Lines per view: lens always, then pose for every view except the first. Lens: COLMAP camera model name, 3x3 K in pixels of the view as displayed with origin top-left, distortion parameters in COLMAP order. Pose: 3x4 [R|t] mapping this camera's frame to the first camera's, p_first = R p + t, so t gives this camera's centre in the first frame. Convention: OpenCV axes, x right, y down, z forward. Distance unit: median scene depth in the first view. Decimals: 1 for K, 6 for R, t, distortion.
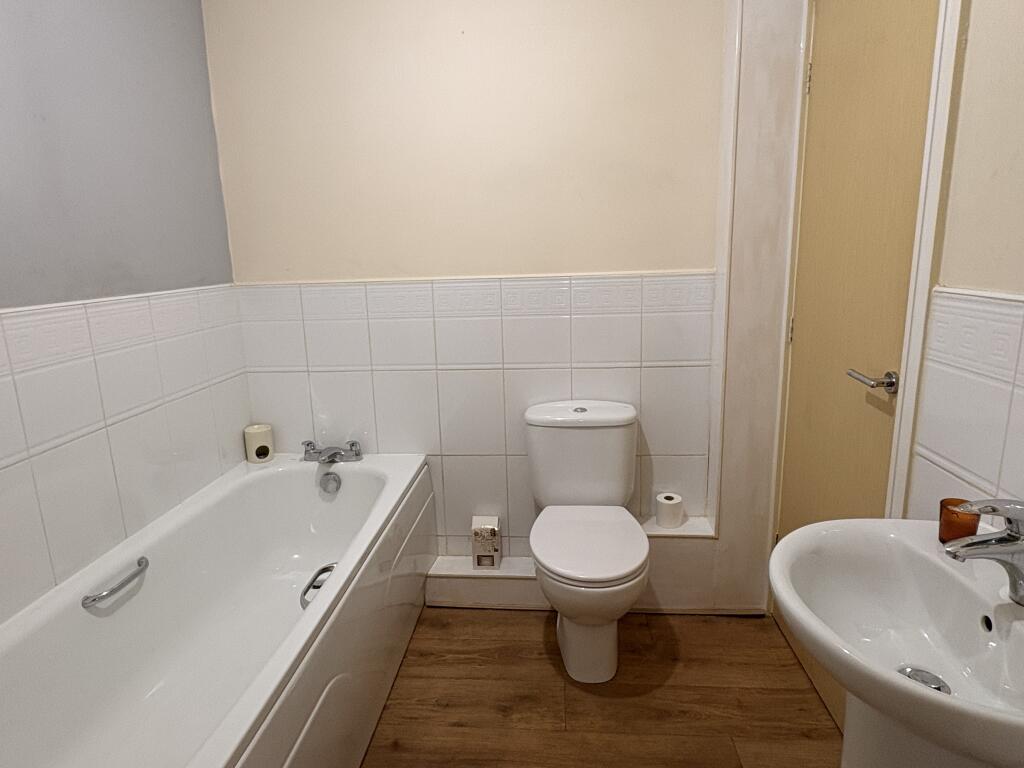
lens RADIAL K [[619.5, 0, 513.0], [0, 619.5, 382.9], [0, 0, 1]] dist [-0.008308, 0.004650]
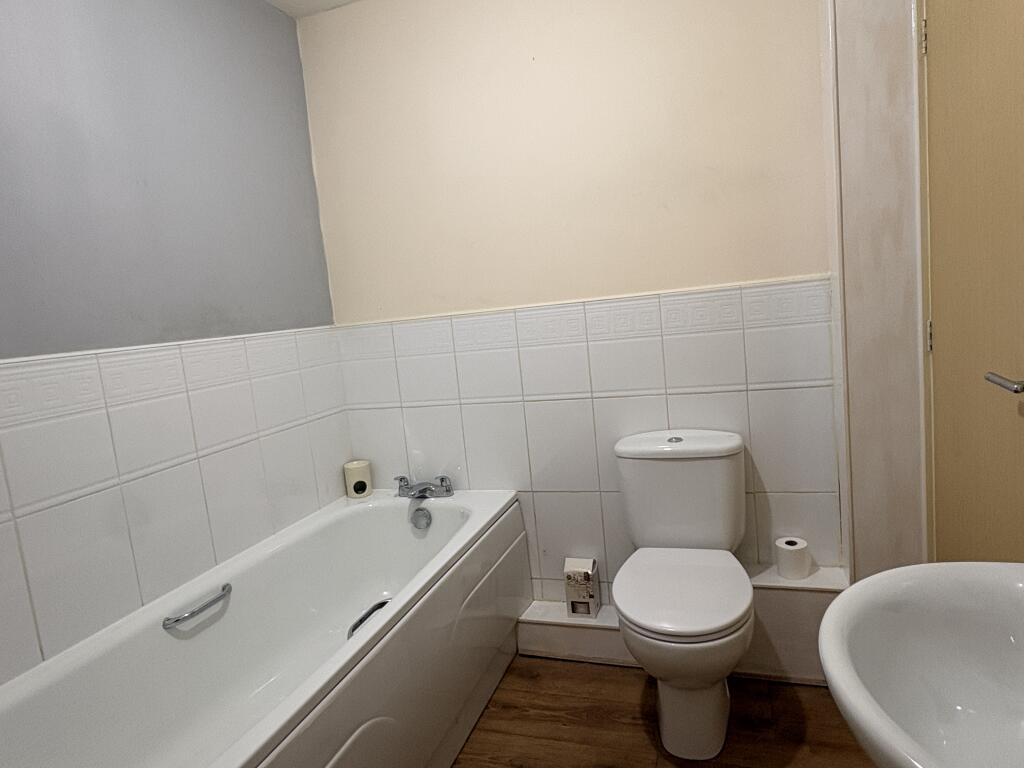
lens RADIAL K [[619.5, 0, 517.3], [0, 619.5, 381.1], [0, 0, 1]] dist [-0.008308, 0.004650]
pose [[0.966241, -0.040920, -0.254371, 0.121383], [0.020115, 0.996275, -0.083860, 0.029851], [0.256855, 0.075912, 0.963464, 0.072151]]
